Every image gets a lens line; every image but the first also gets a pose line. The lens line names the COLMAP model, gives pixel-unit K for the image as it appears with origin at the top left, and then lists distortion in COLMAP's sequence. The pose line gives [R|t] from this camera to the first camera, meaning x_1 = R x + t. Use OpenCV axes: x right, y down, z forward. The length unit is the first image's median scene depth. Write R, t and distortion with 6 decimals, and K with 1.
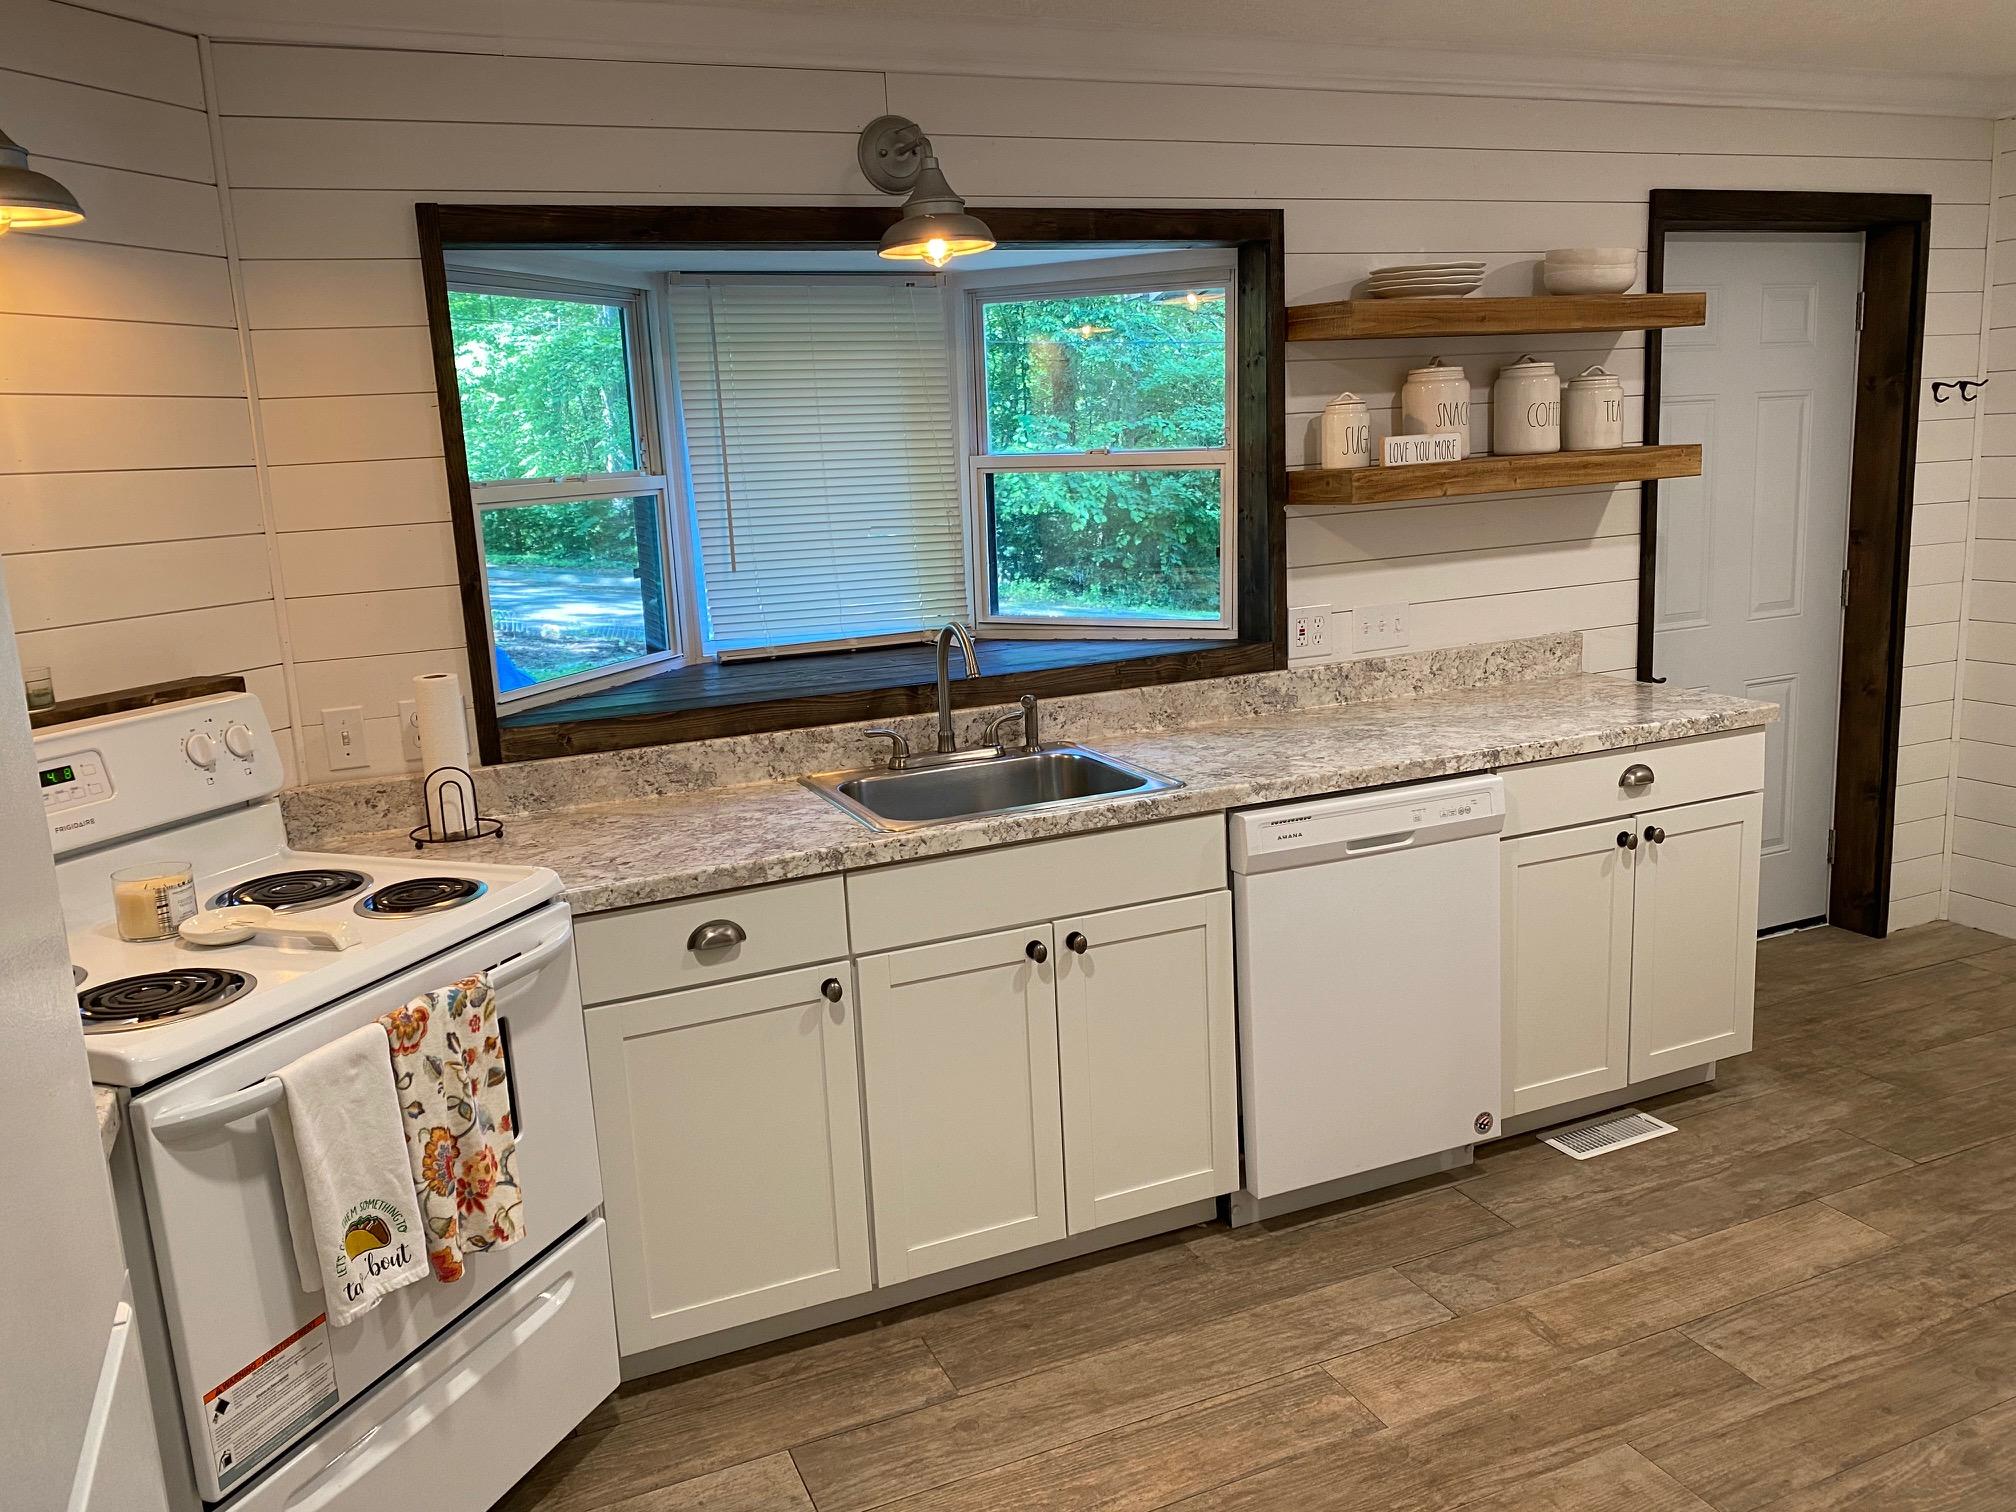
lens RADIAL K [[1564.5, 0, 1007.9], [0, 1564.5, 759.3], [0, 0, 1]] dist [0.009365, -0.005556]
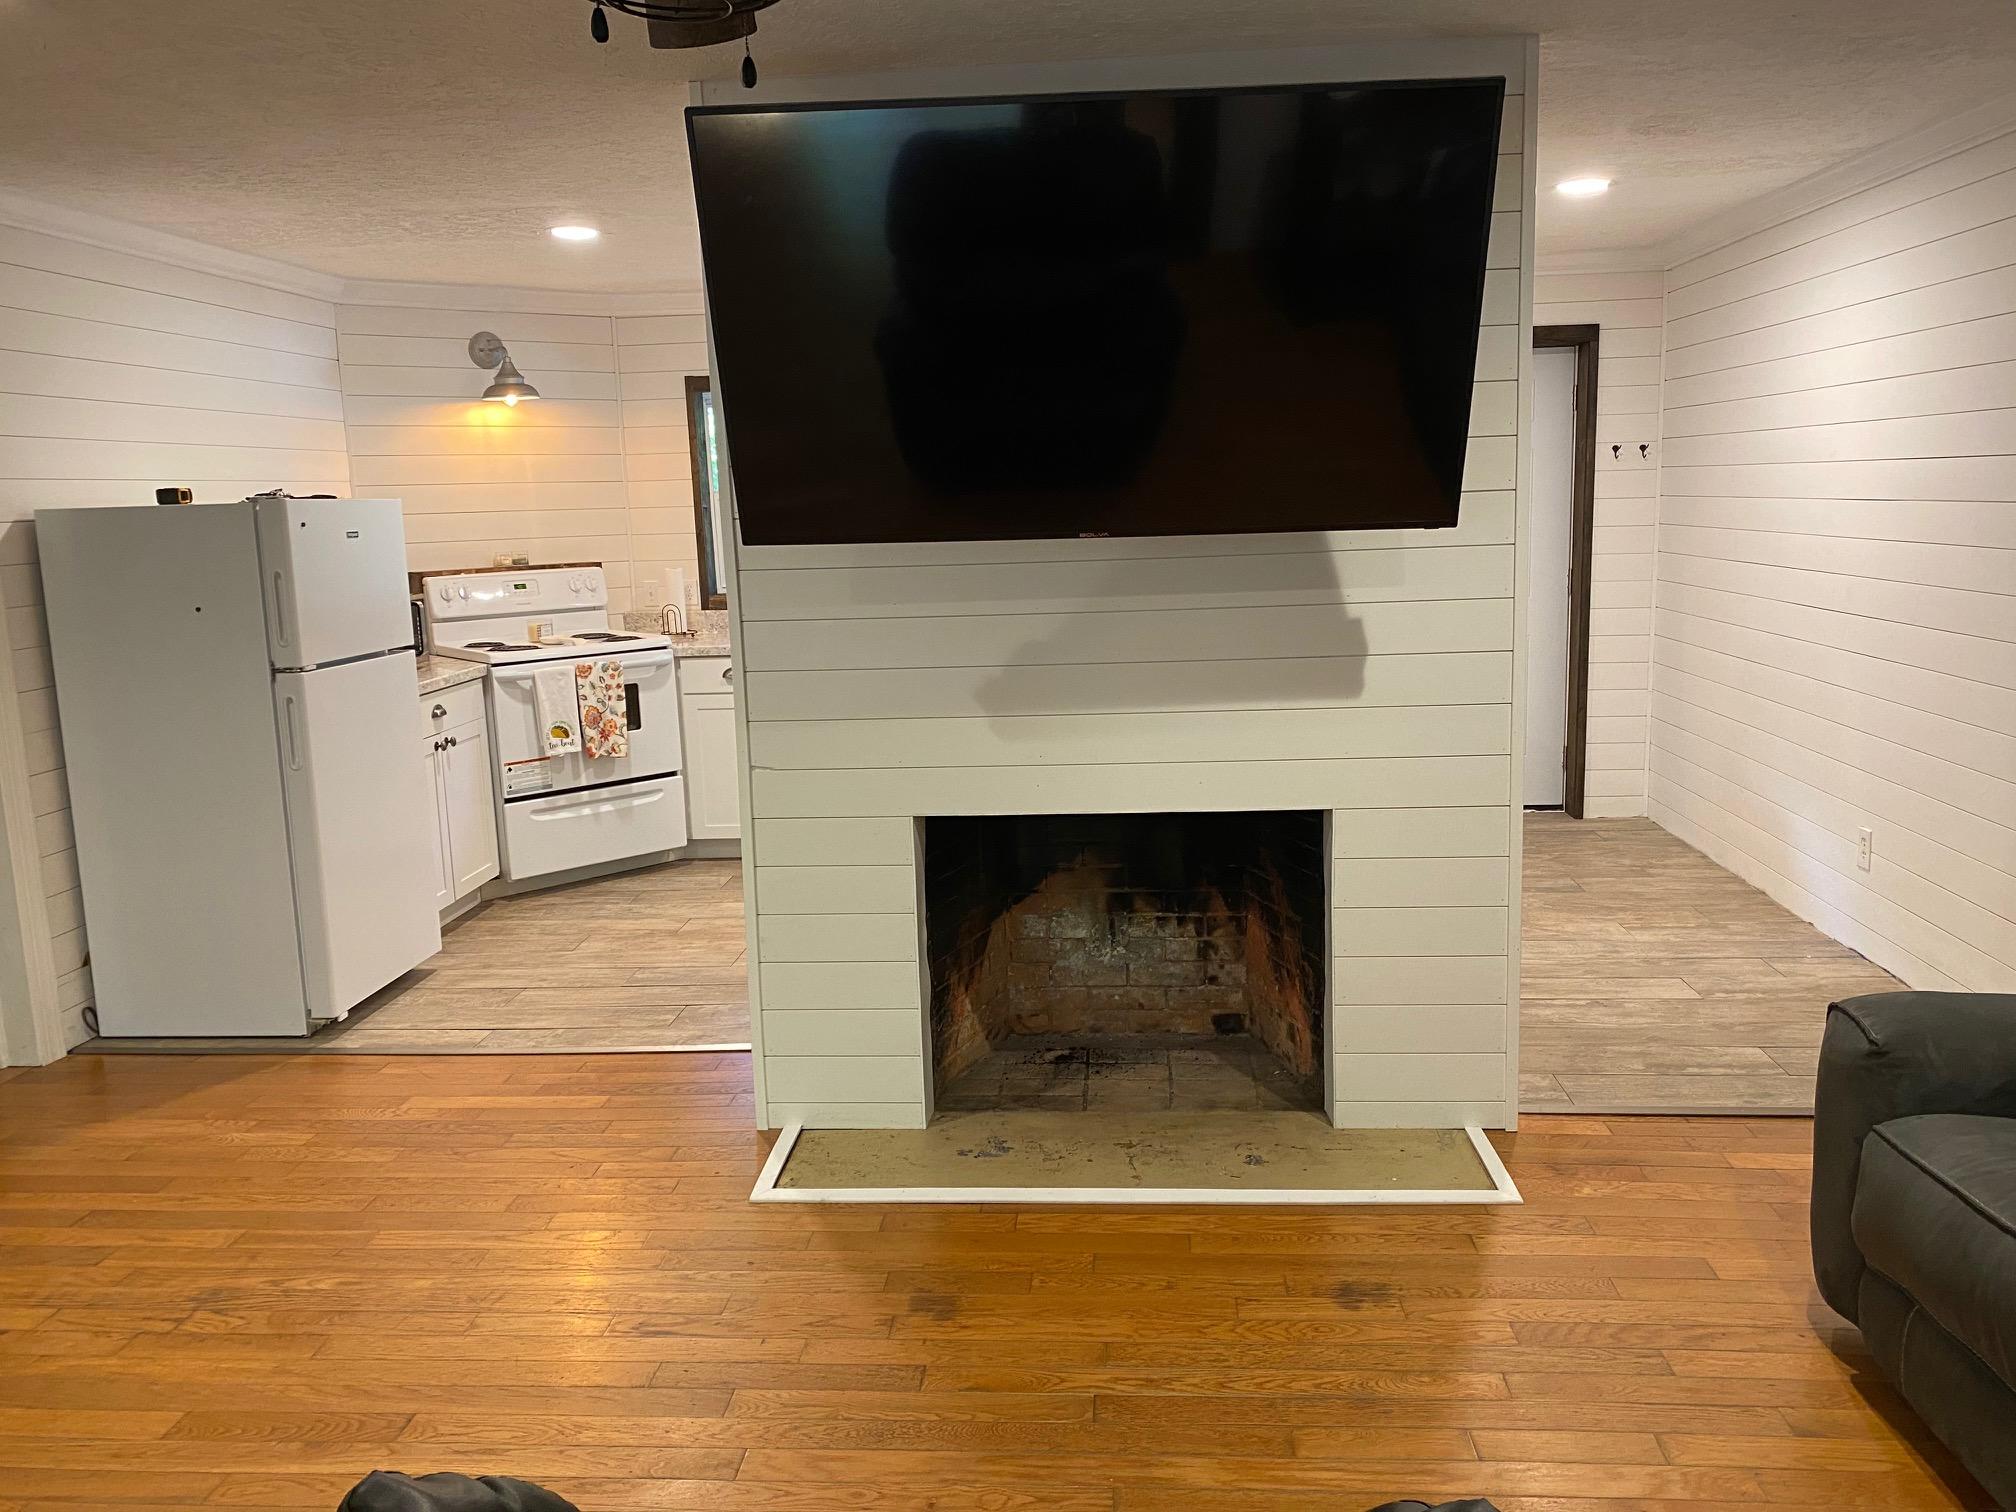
lens RADIAL K [[1564.5, 0, 1008.7], [0, 1564.5, 752.9], [0, 0, 1]] dist [0.009365, -0.005556]
pose [[0.871784, 0.099016, -0.479780, 1.792664], [-0.105562, 0.994322, 0.013394, 0.201731], [0.478382, 0.038970, 0.877287, -1.252266]]
